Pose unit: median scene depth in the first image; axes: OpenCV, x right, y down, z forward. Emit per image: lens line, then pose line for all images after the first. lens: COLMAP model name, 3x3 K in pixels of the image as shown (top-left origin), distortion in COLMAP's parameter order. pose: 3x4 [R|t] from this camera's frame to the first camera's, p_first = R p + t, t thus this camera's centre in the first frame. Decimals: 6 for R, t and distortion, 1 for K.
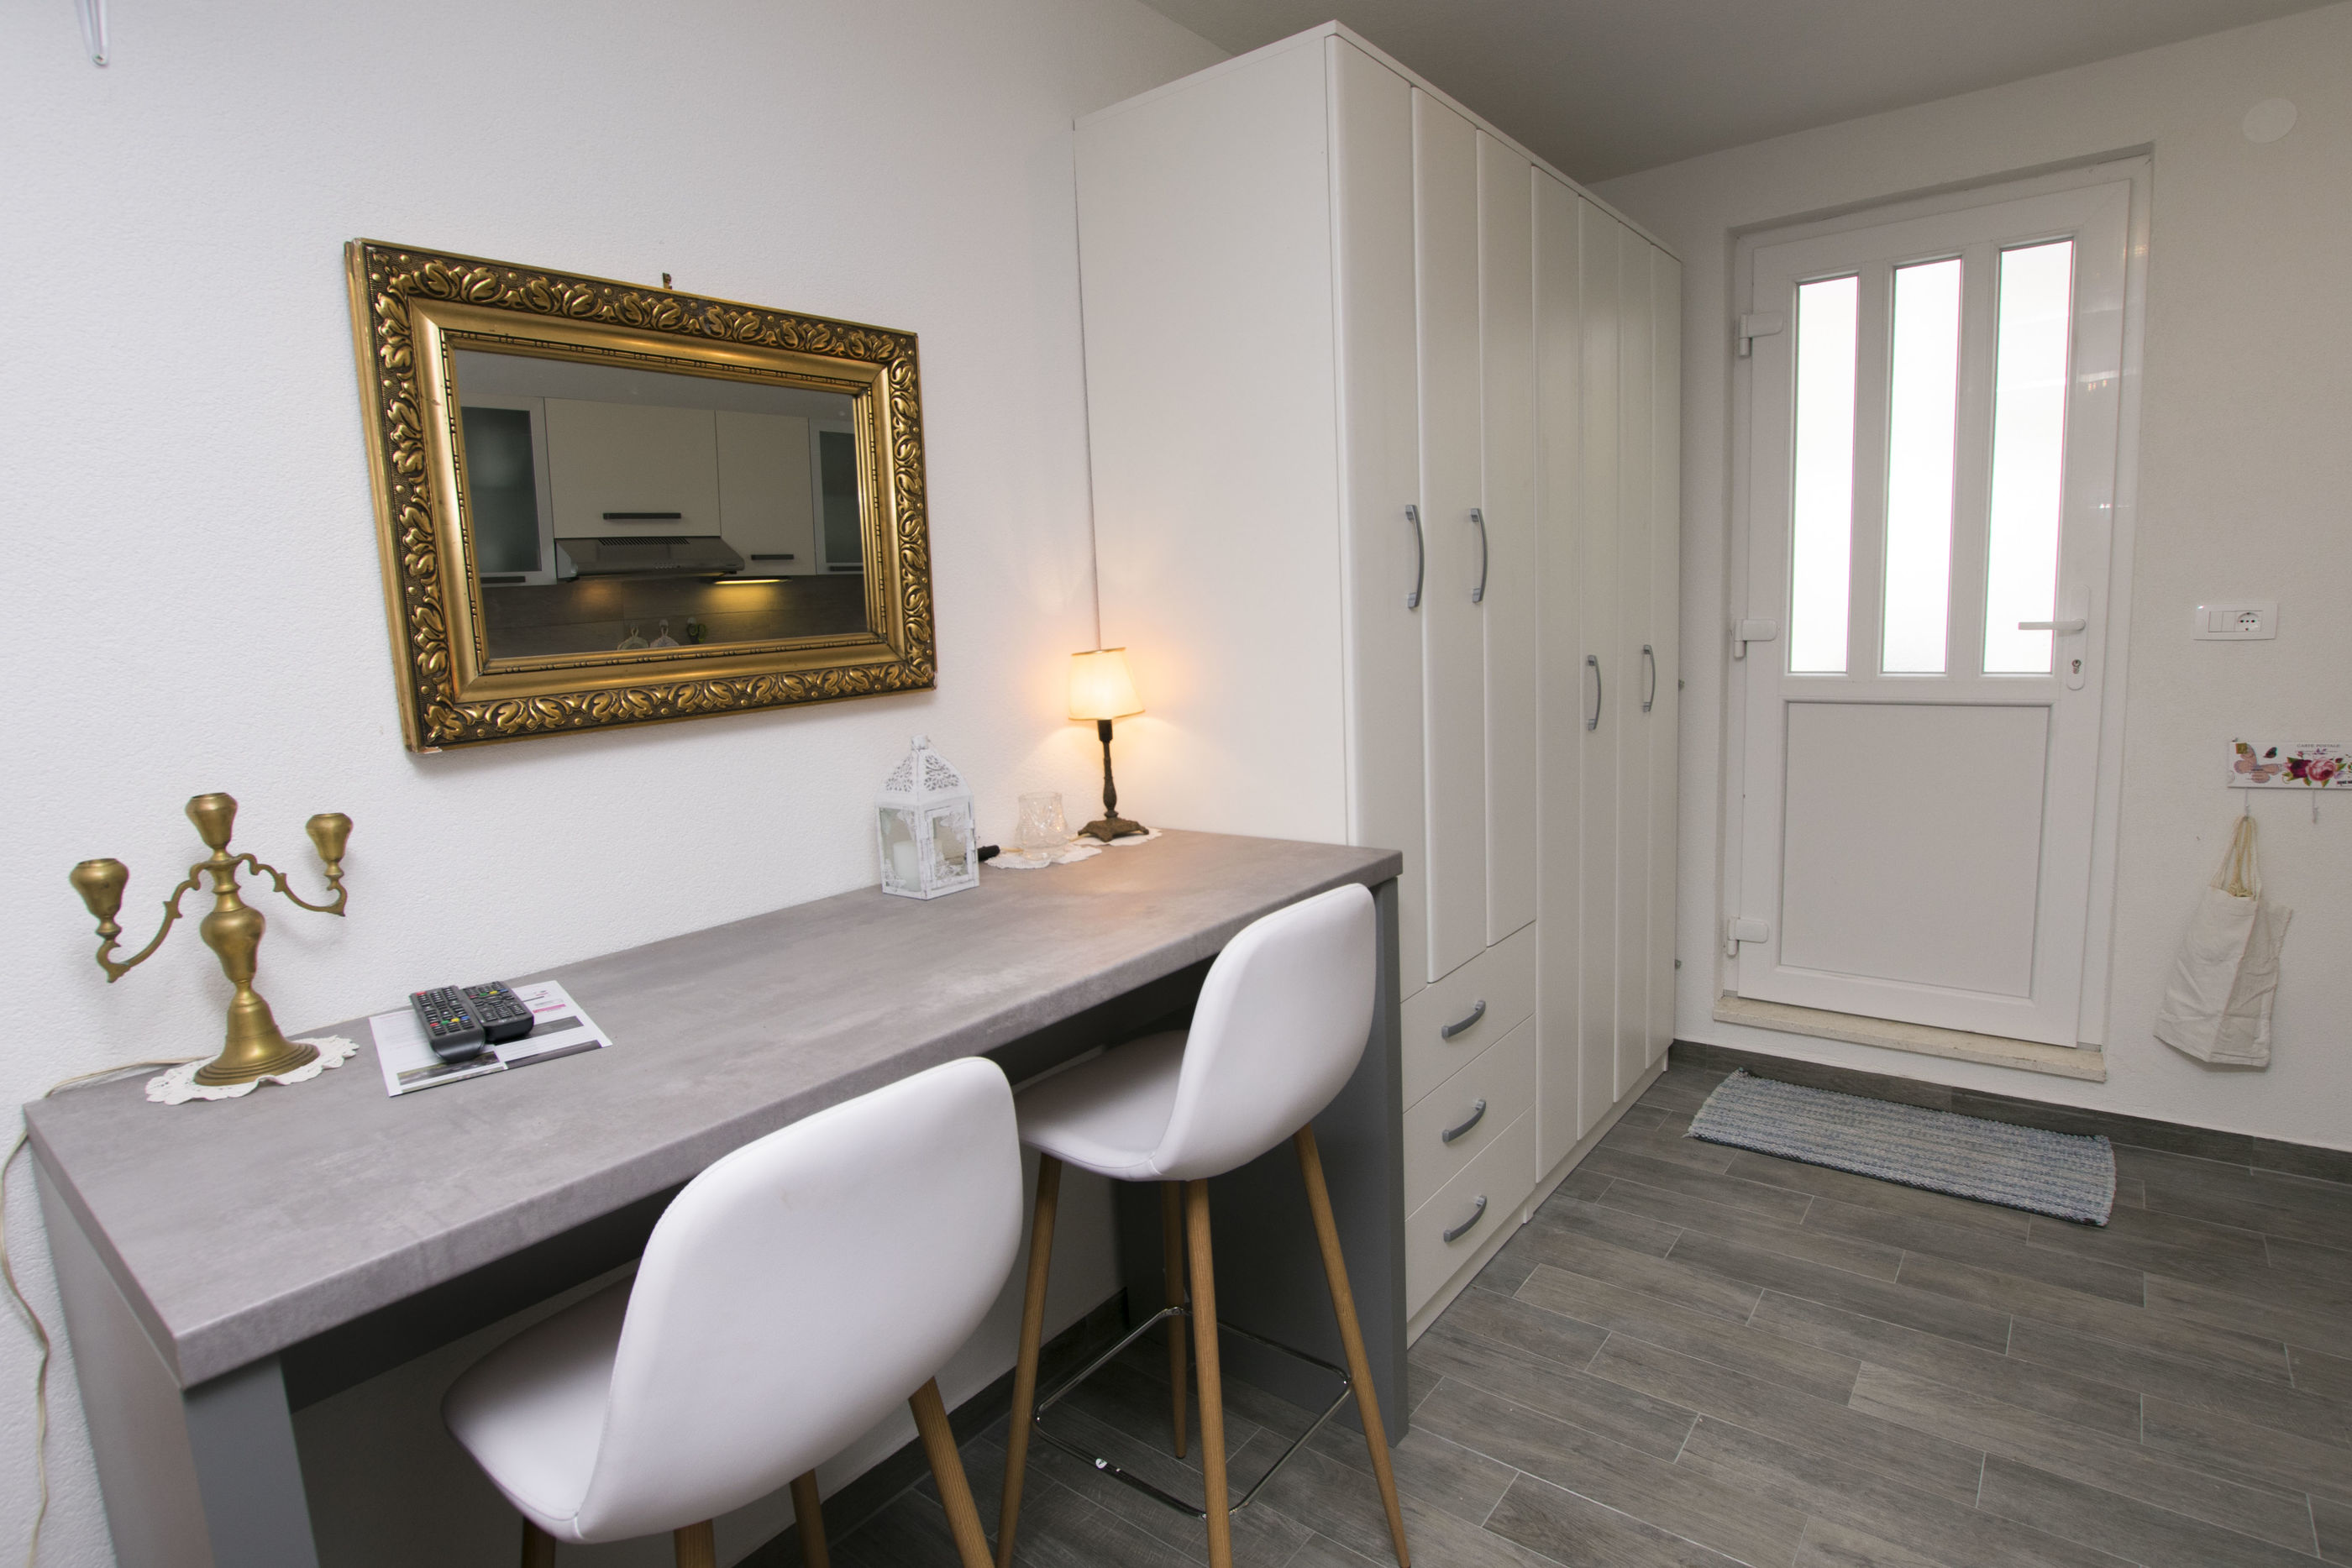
lens RADIAL K [[1196.1, 0, 1181.3], [0, 1196.1, 780.1], [0, 0, 1]] dist [-0.038067, 0.005737]
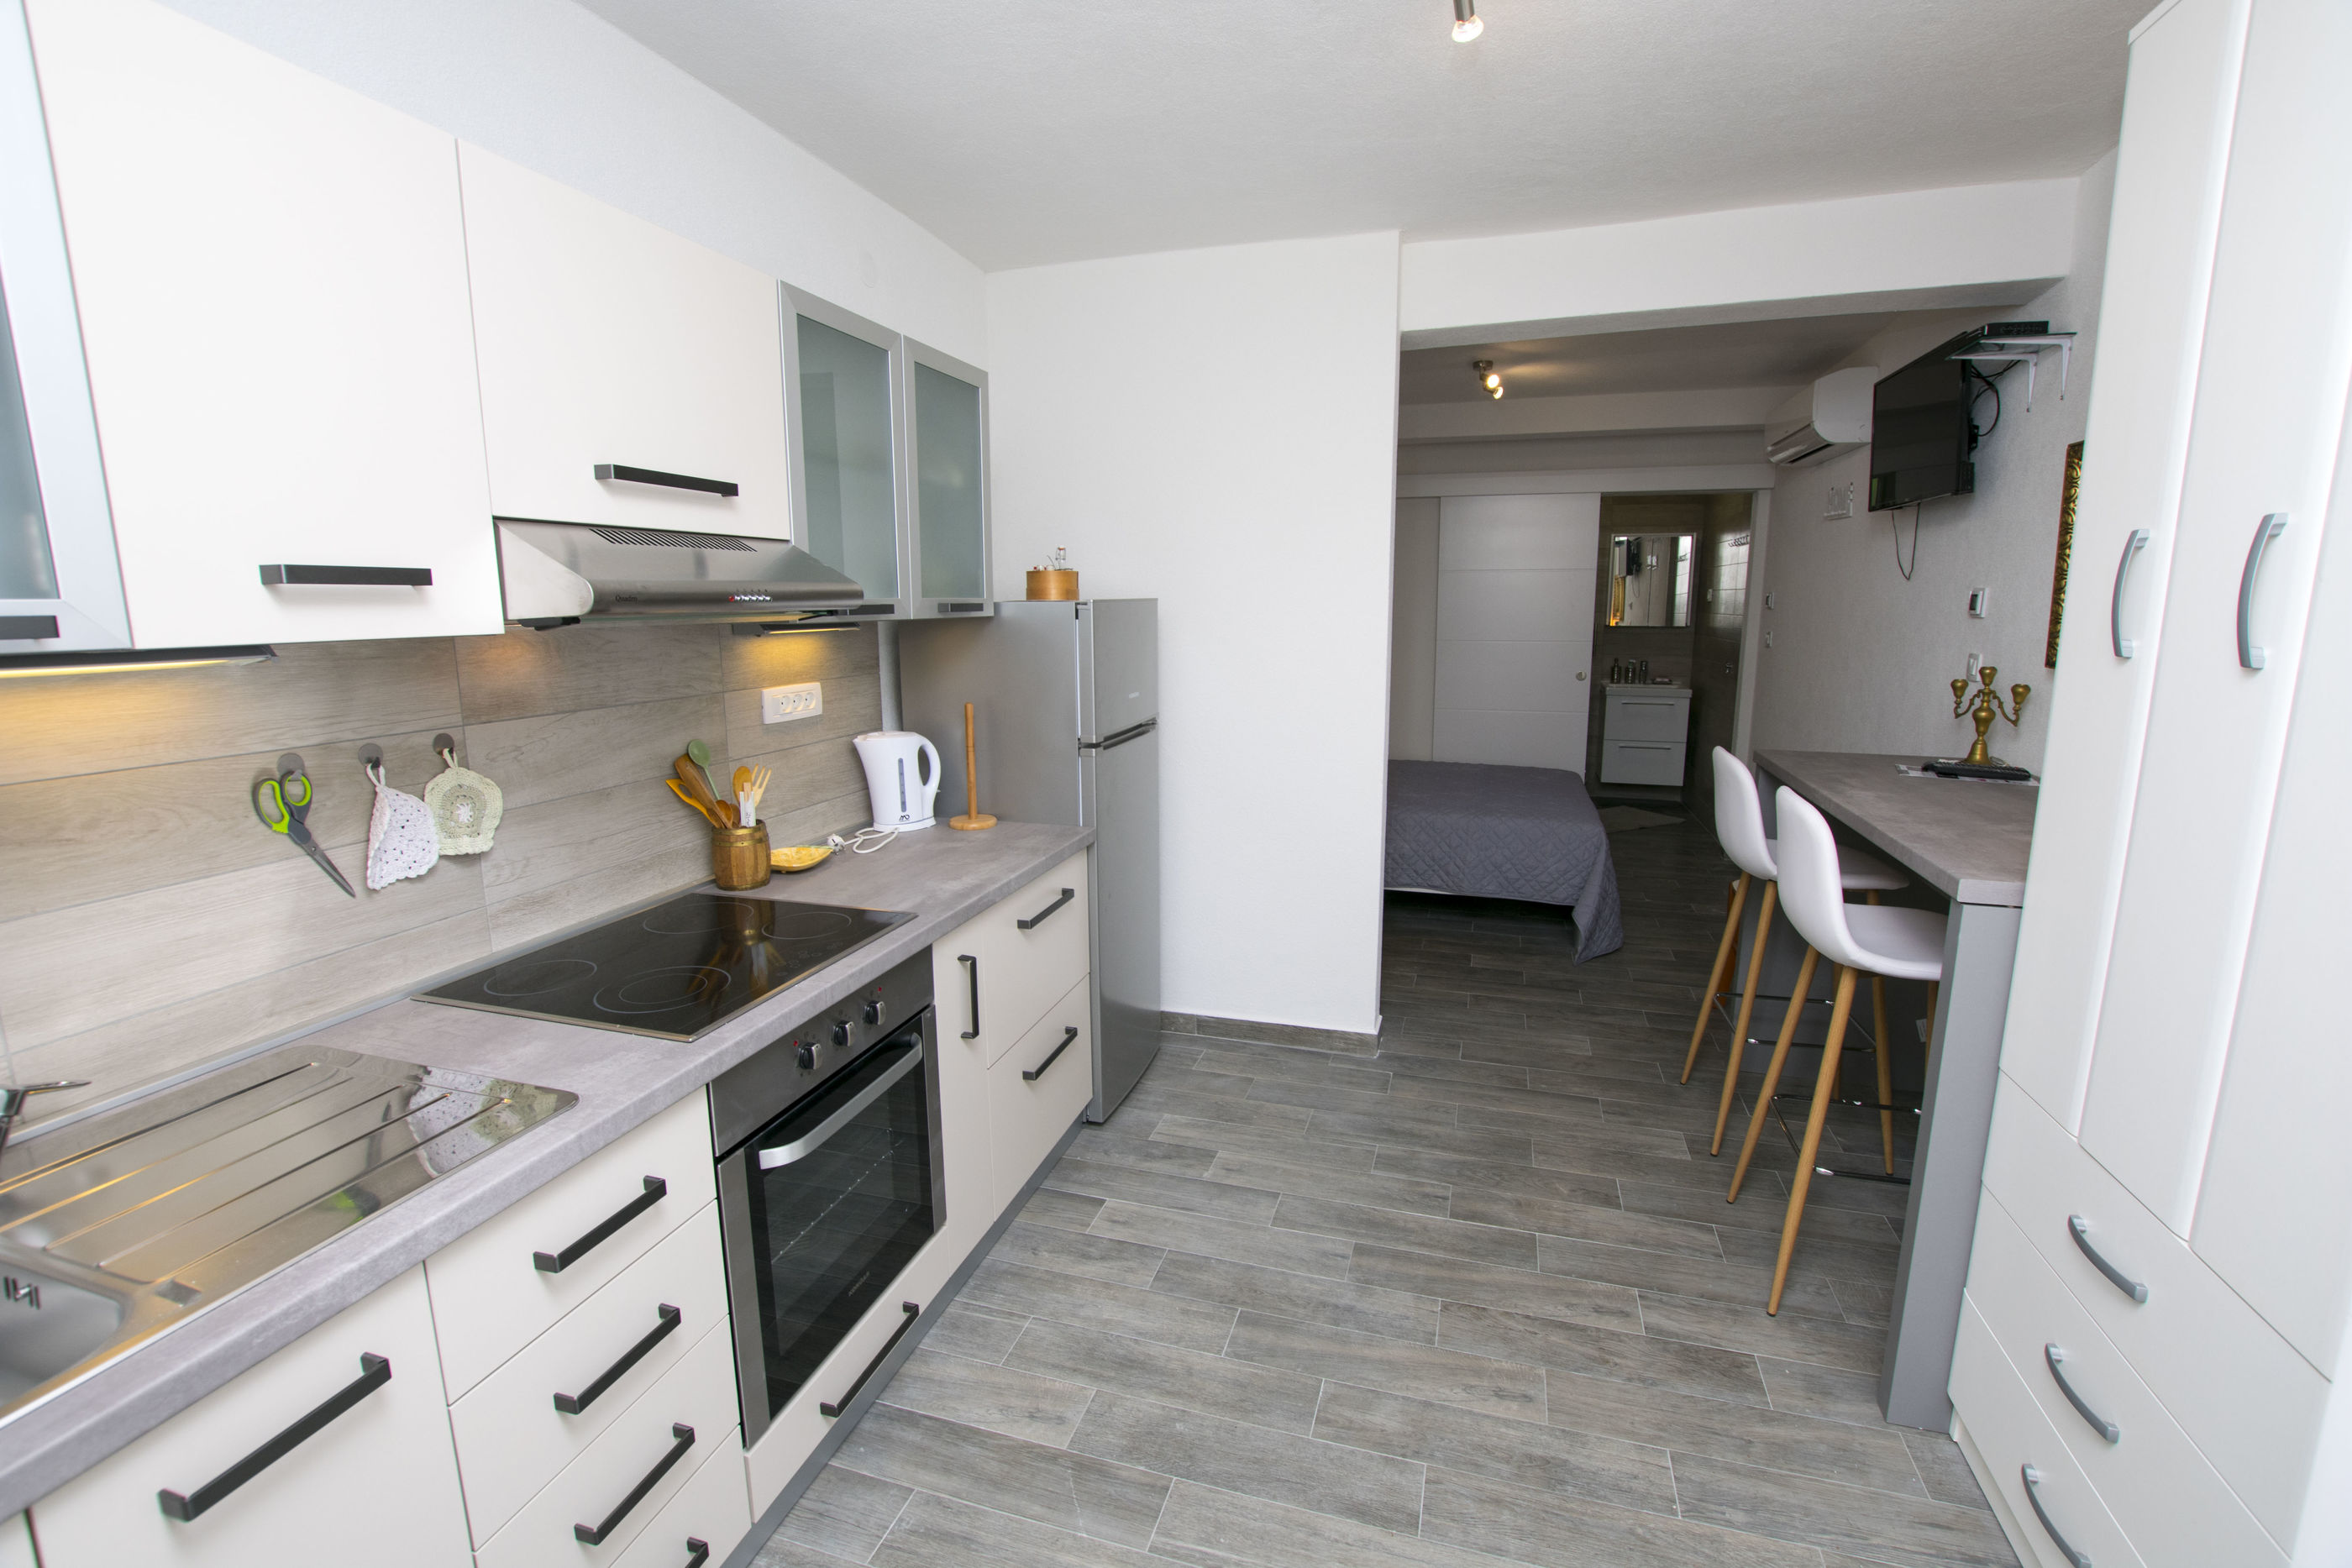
lens RADIAL K [[1032.9, 0, 1182.8], [0, 1032.9, 783.0], [0, 0, 1]] dist [-0.028457, 0.001686]
pose [[-0.931096, 0.115924, -0.345863, 1.631669], [-0.003986, 0.944869, 0.327425, -0.451795], [0.364751, 0.306243, -0.879302, 2.206876]]
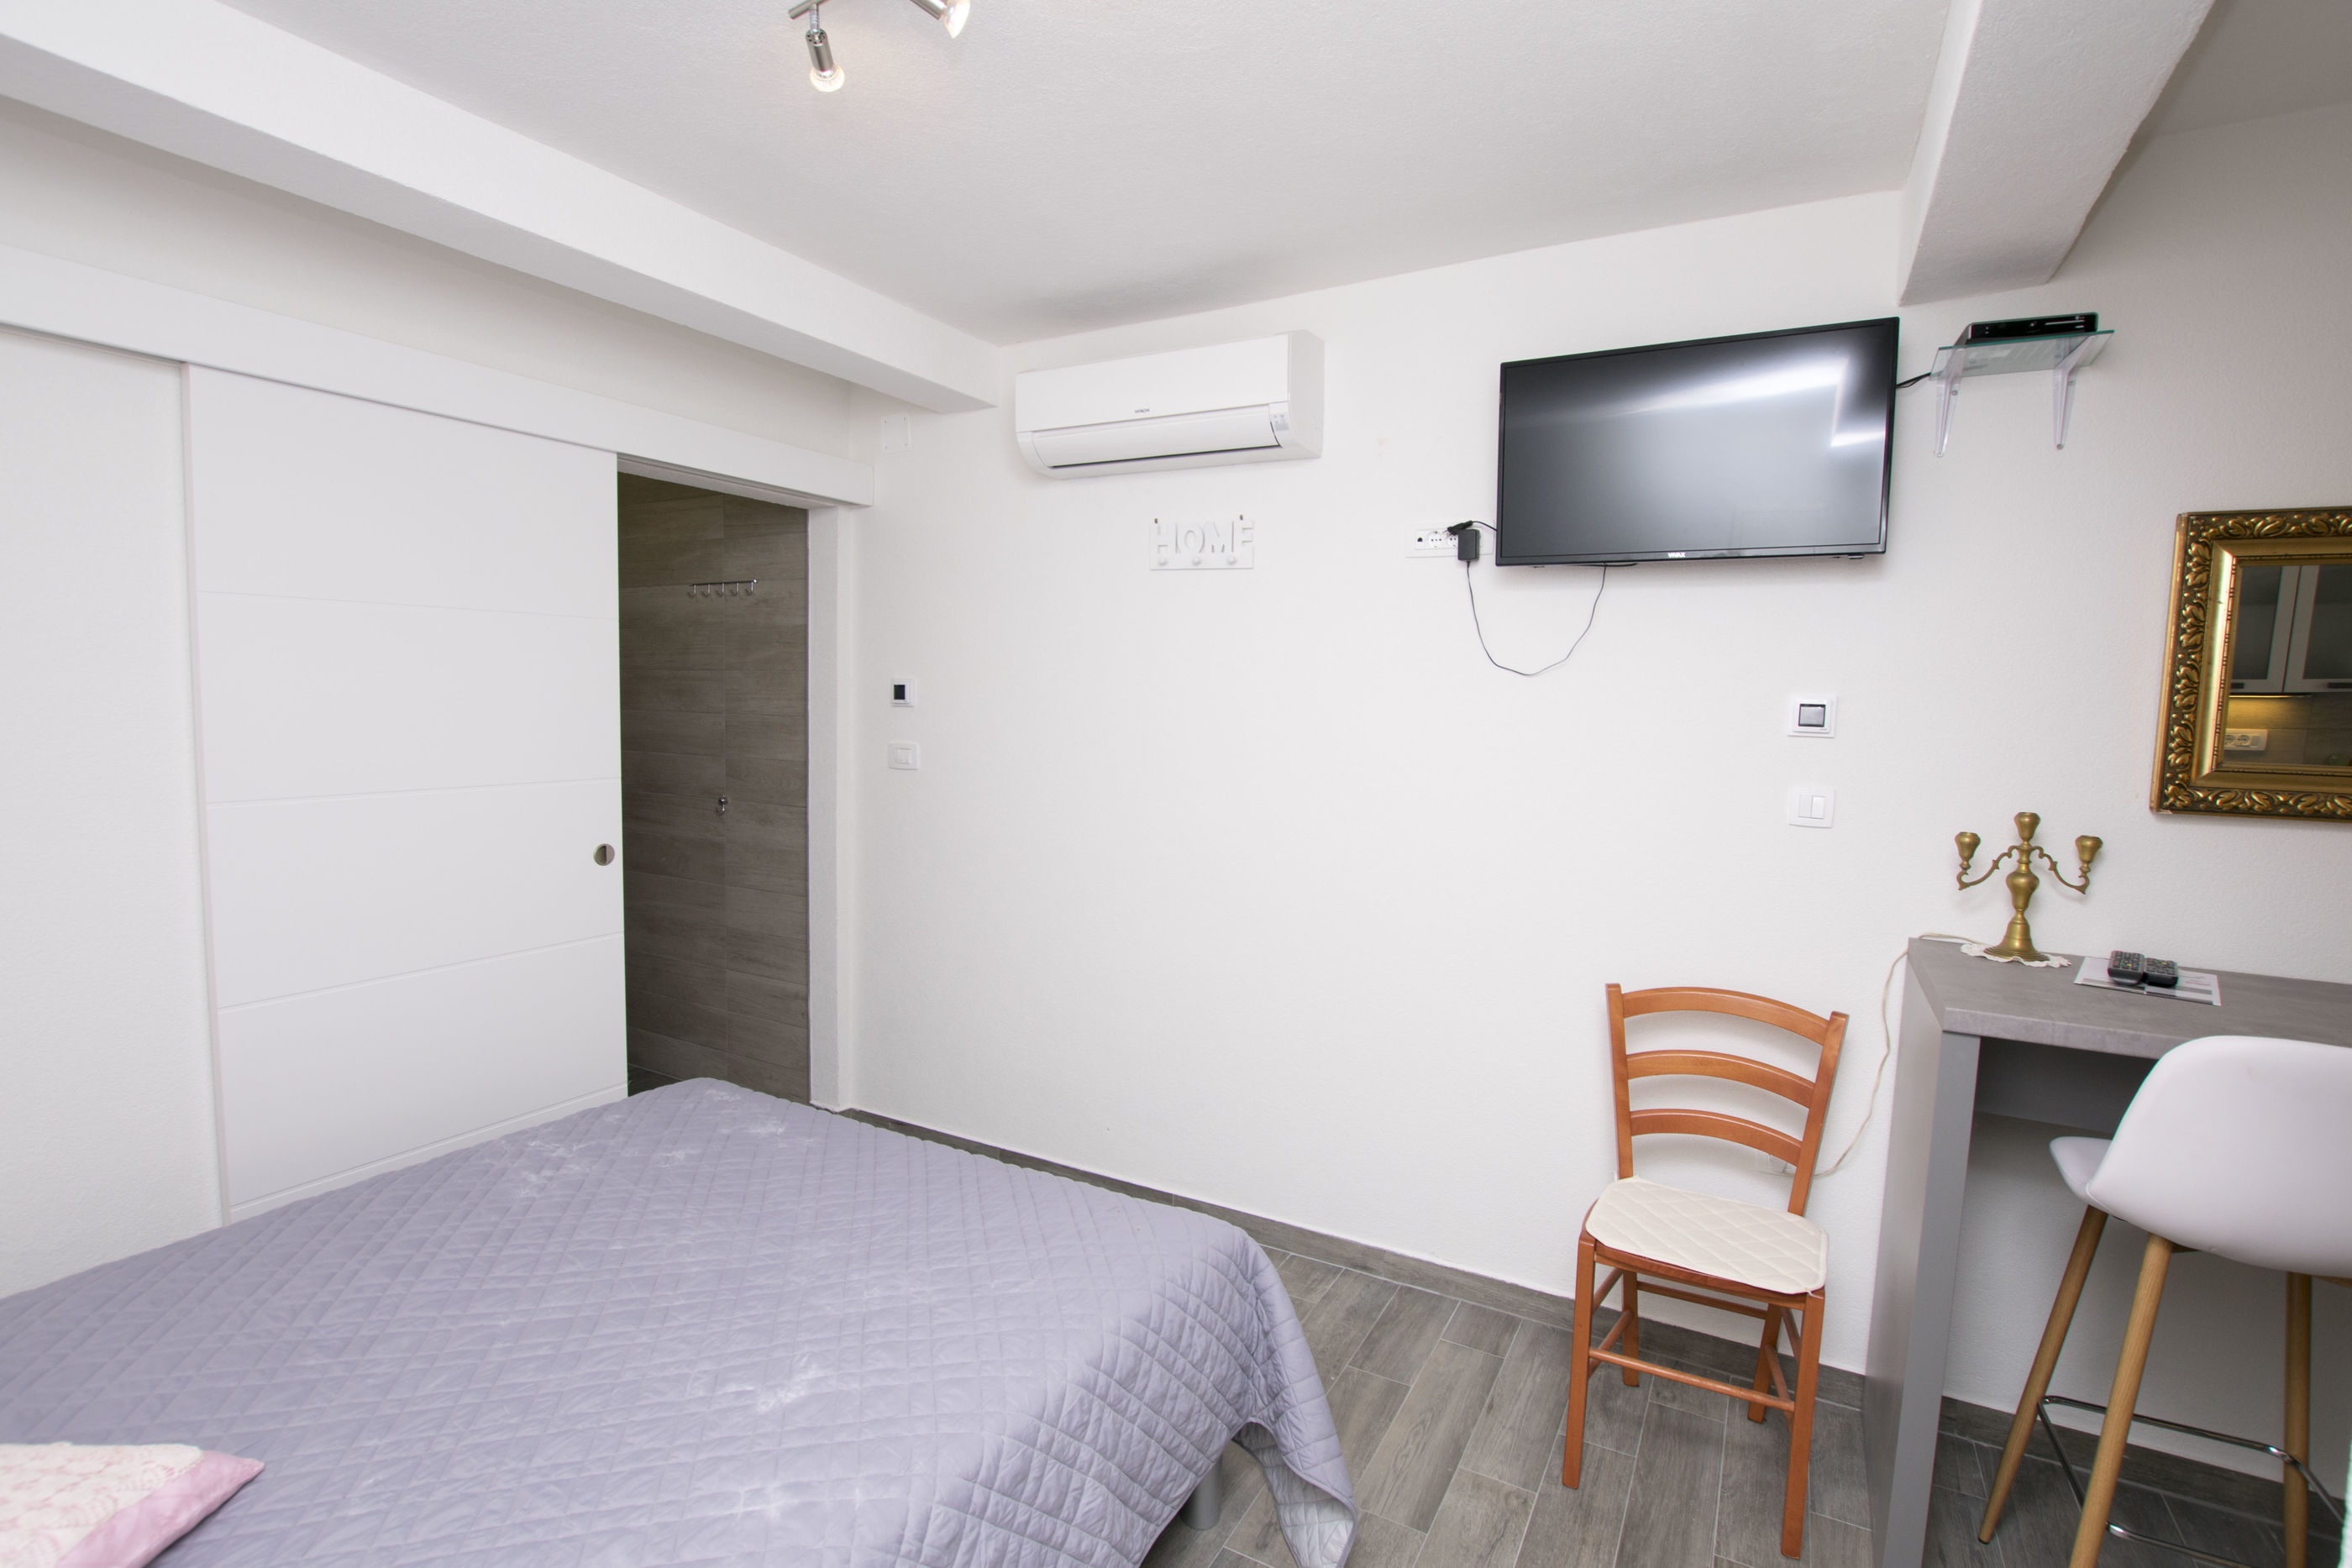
lens RADIAL K [[1104.2, 0, 1175.4], [0, 1104.2, 780.6], [0, 0, 1]] dist [-0.028966, 0.001103]
pose [[0.166001, 0.125094, -0.978159, 0.620044], [-0.180754, 0.978976, 0.094523, 0.040328], [0.969418, 0.161115, 0.185122, -0.645283]]
